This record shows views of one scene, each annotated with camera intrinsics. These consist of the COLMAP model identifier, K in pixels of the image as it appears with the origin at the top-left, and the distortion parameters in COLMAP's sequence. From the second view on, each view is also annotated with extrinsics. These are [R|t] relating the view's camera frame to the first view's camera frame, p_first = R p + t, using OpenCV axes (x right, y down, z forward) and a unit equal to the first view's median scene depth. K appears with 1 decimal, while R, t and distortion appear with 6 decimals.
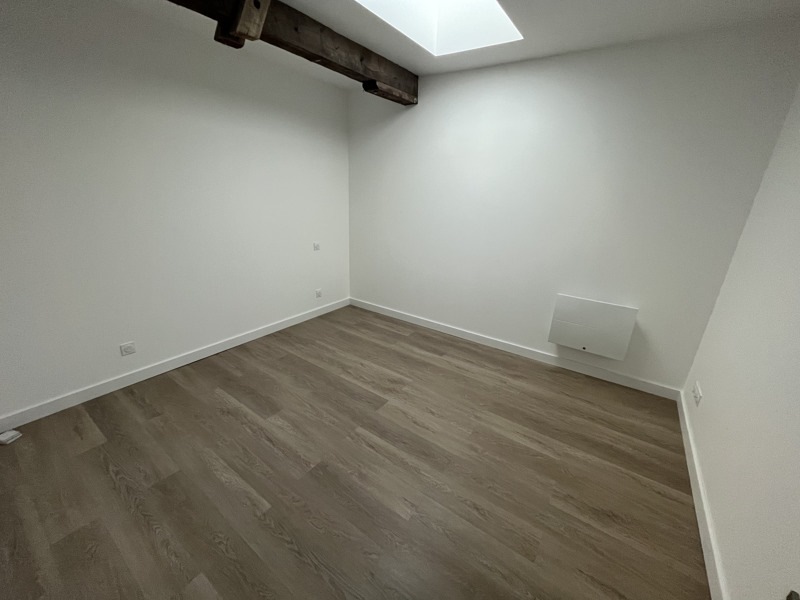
lens RADIAL K [[323.4, 0, 402.1], [0, 323.4, 296.4], [0, 0, 1]] dist [-0.003366, 0.000143]
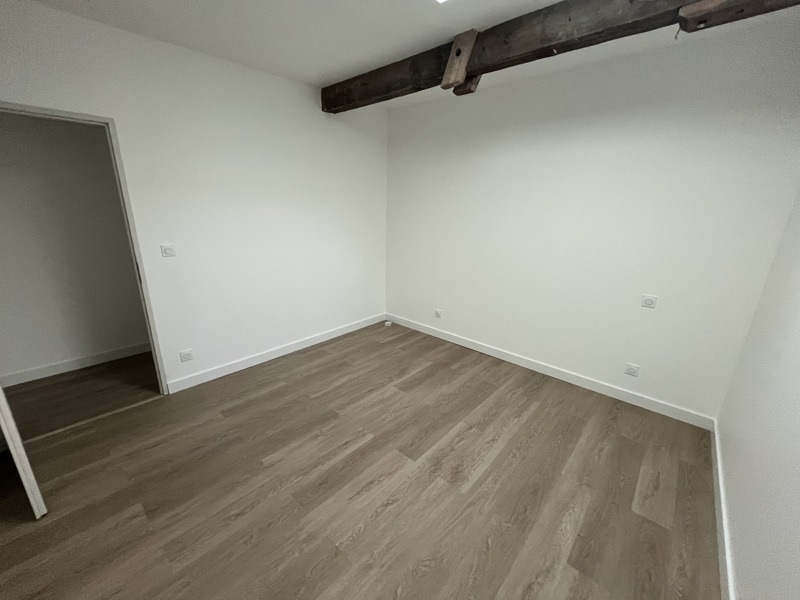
lens RADIAL K [[323.4, 0, 402.3], [0, 323.4, 299.7], [0, 0, 1]] dist [-0.003366, 0.000143]
pose [[-0.122985, 0.241513, -0.962573, 0.668376], [-0.335499, 0.902710, 0.269359, -0.265119], [0.933978, 0.356069, -0.029992, 0.869979]]
